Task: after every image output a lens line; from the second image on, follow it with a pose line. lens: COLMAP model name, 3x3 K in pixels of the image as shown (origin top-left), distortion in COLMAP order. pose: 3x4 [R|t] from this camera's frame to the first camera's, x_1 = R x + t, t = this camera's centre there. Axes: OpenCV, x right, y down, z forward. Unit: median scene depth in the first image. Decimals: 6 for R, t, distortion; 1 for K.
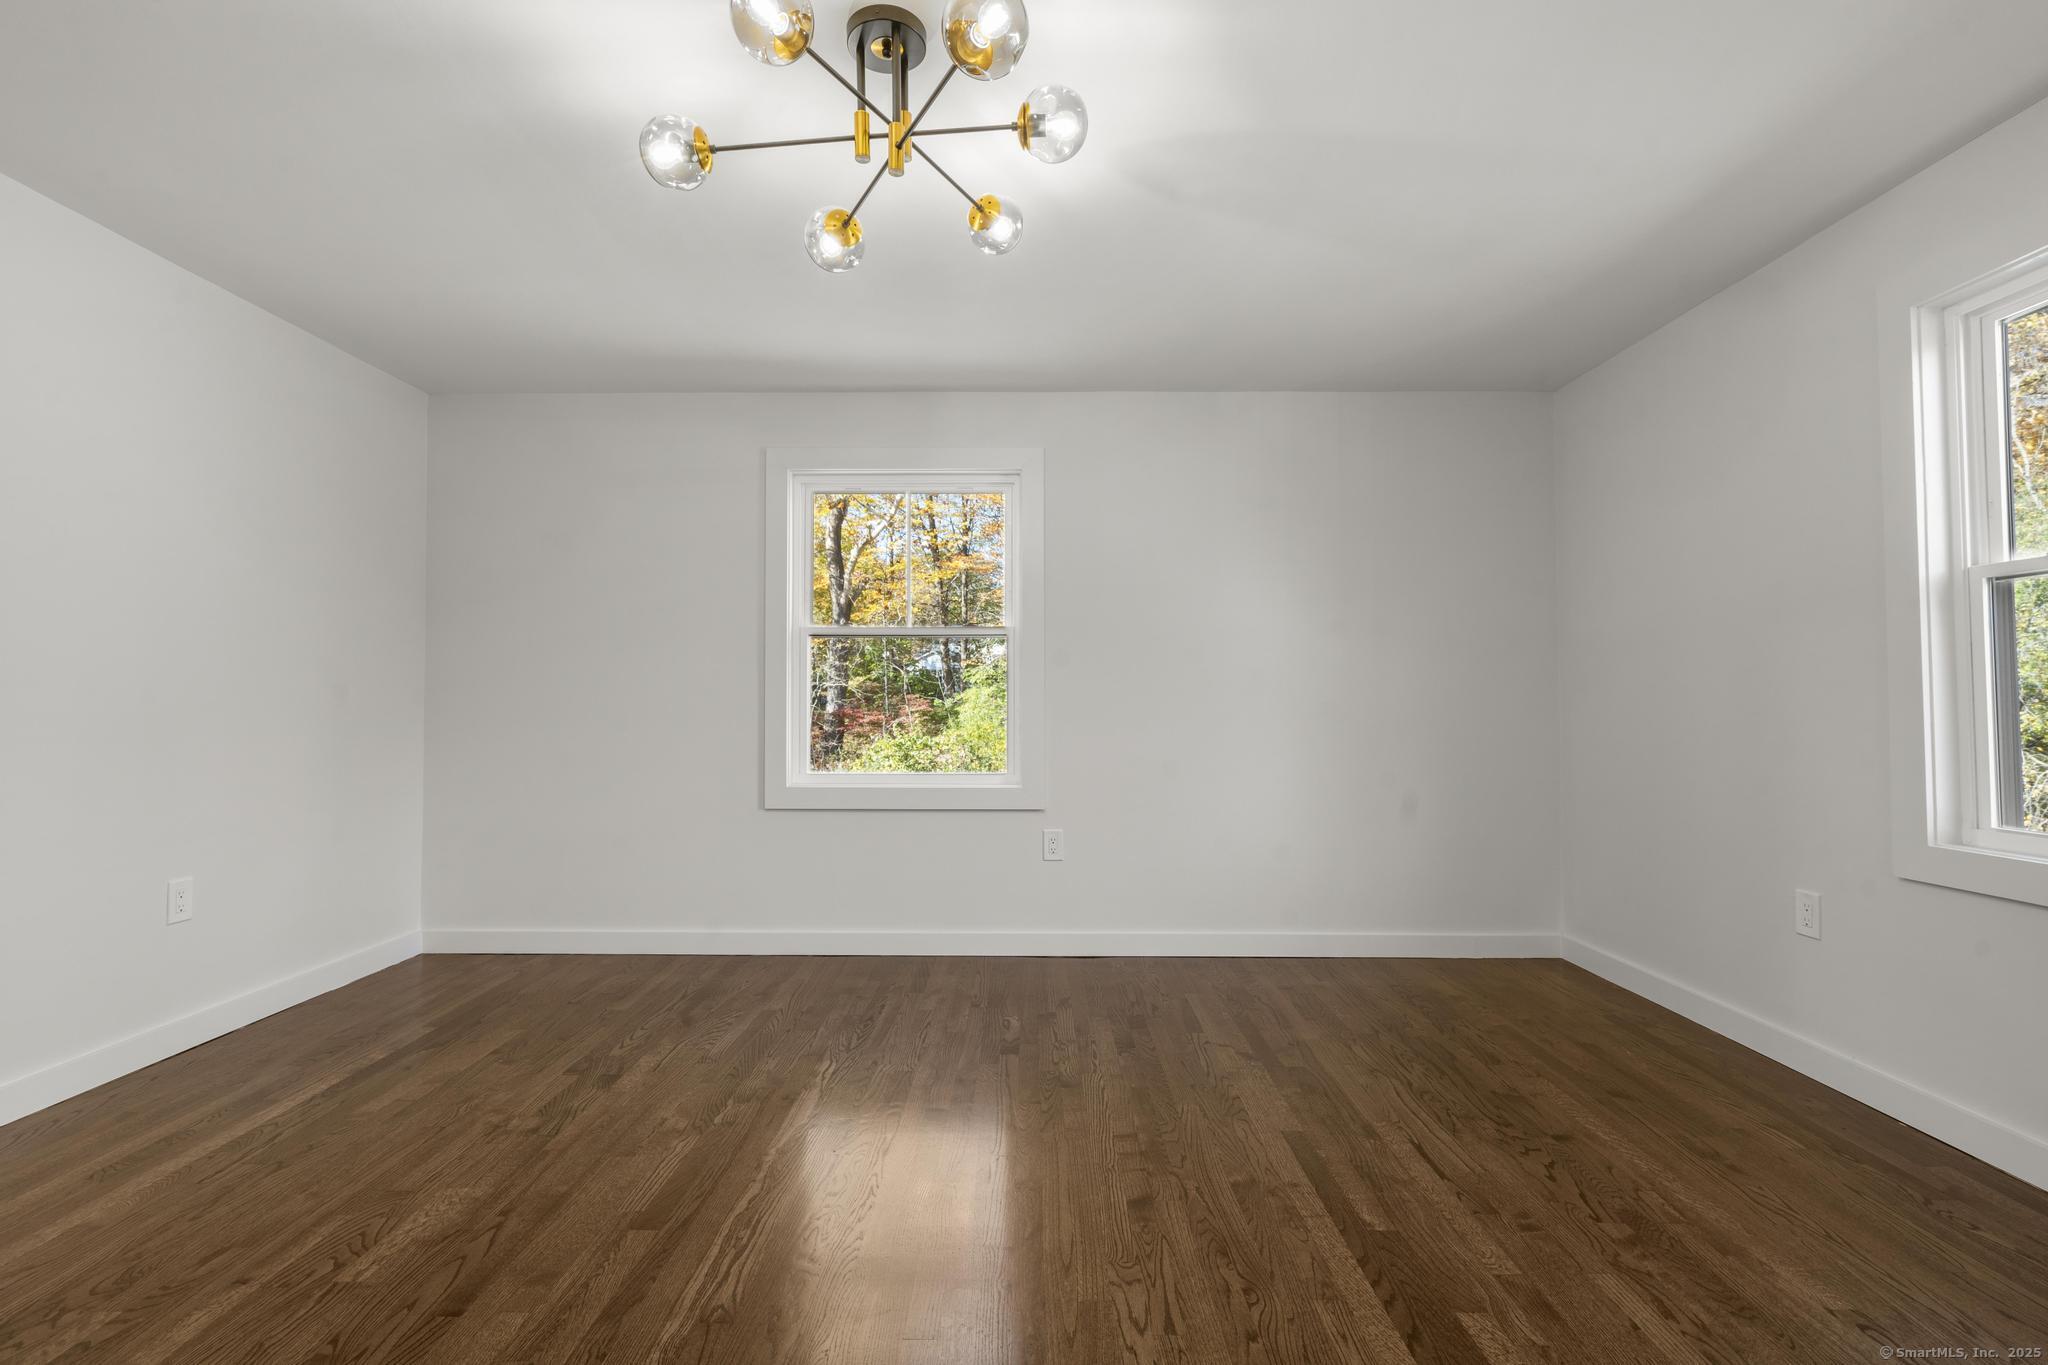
lens RADIAL K [[919.9, 0, 1024.1], [0, 919.9, 693.2], [0, 0, 1]] dist [-0.002608, 0.001810]
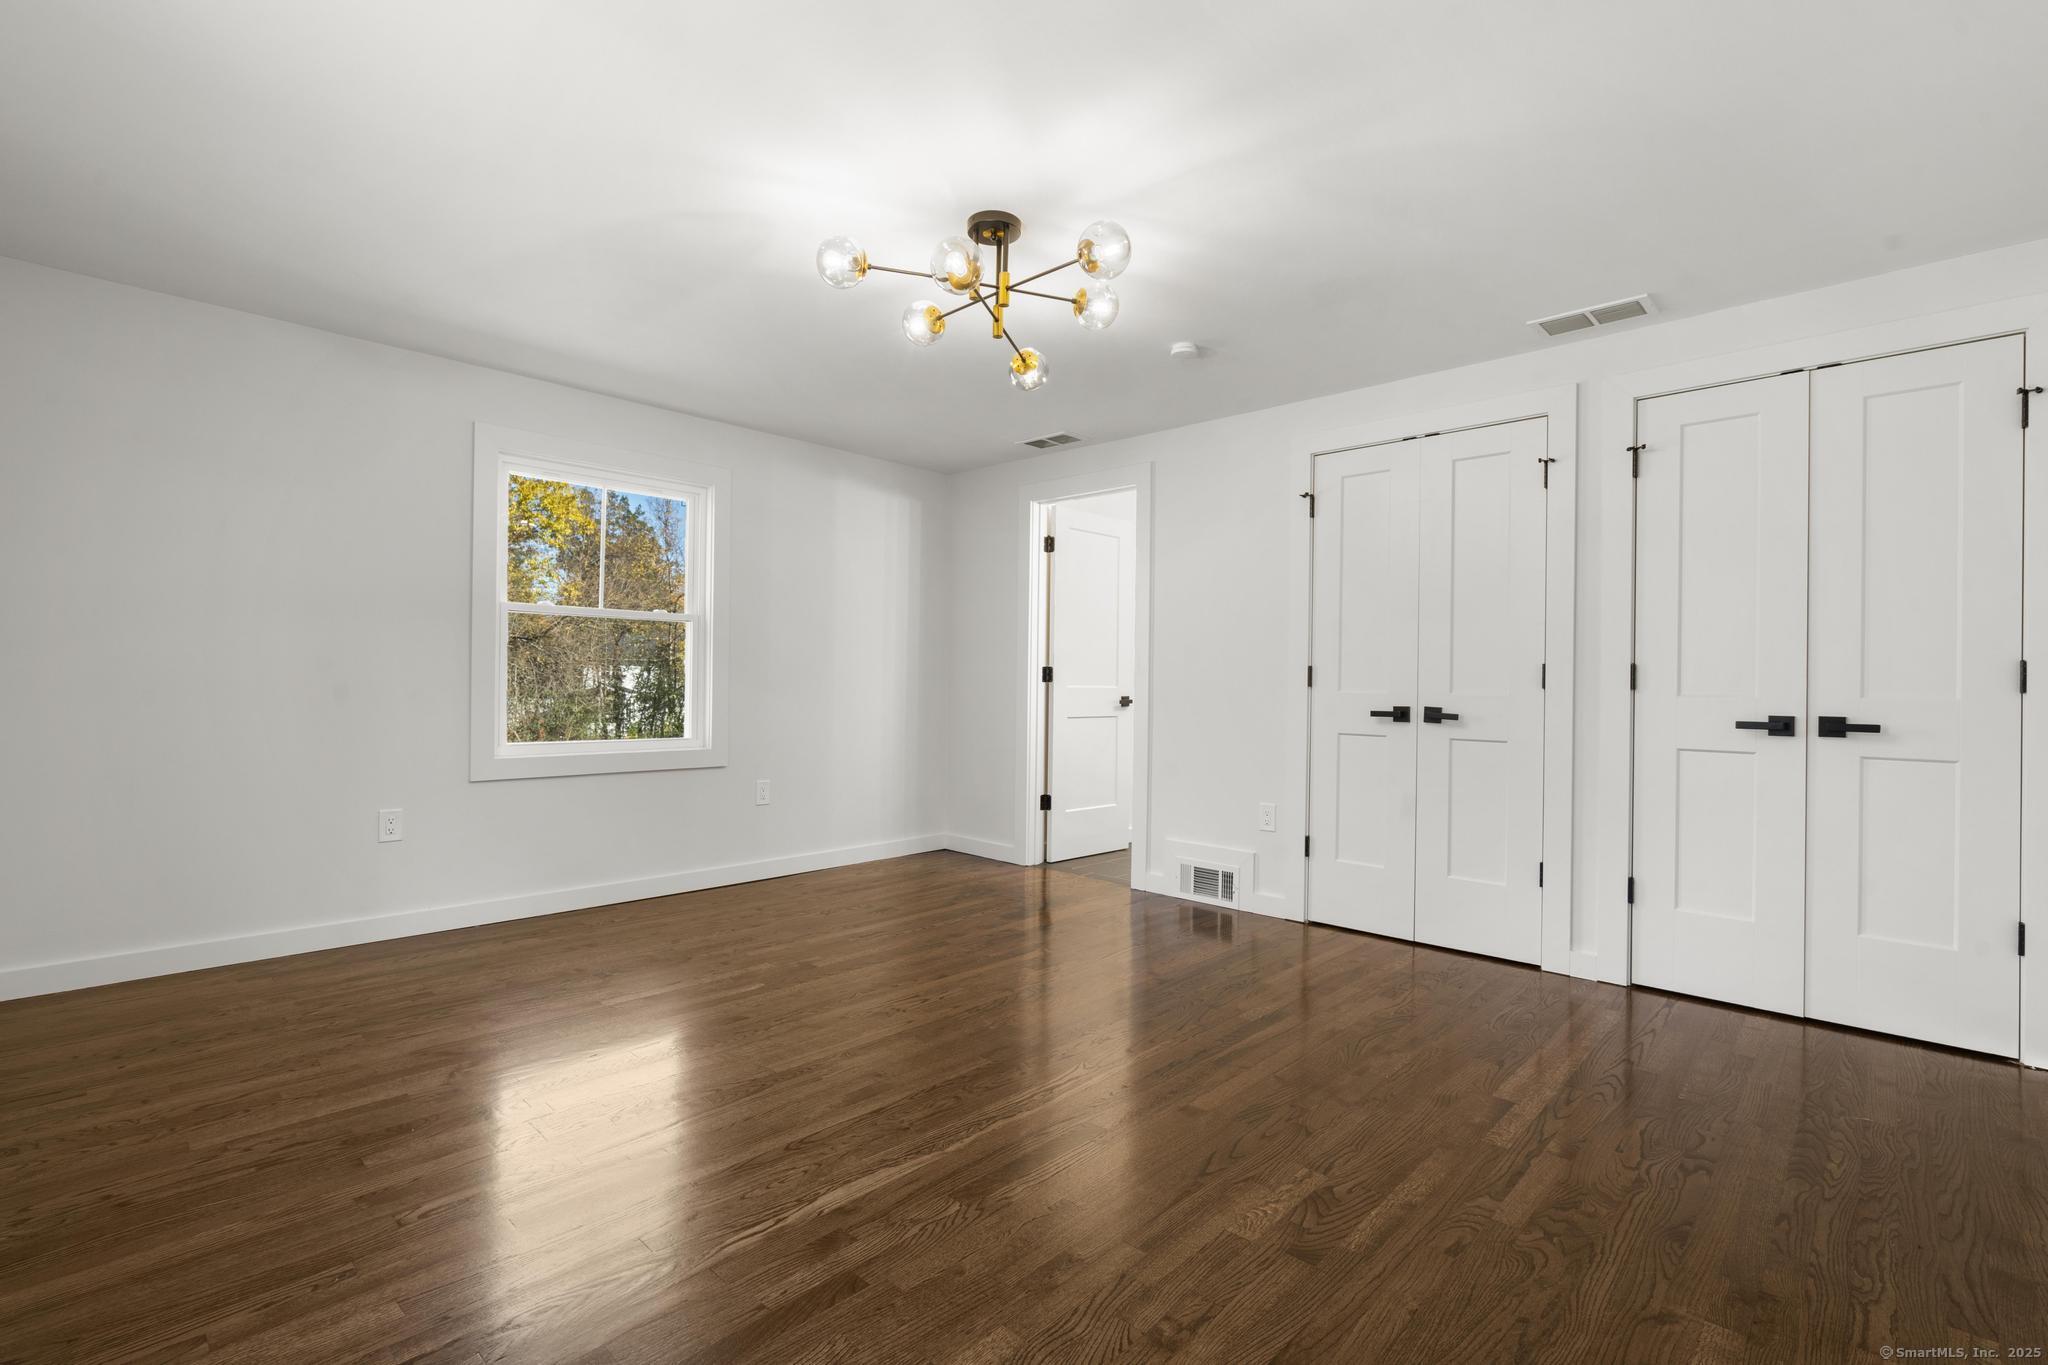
lens RADIAL K [[919.9, 0, 1015.0], [0, 919.9, 681.8], [0, 0, 1]] dist [-0.002608, 0.001810]
pose [[-0.727320, -0.007420, 0.686258, -0.816266], [-0.024398, 0.999589, -0.015049, 0.018962], [-0.685864, -0.027688, -0.727202, 1.388639]]
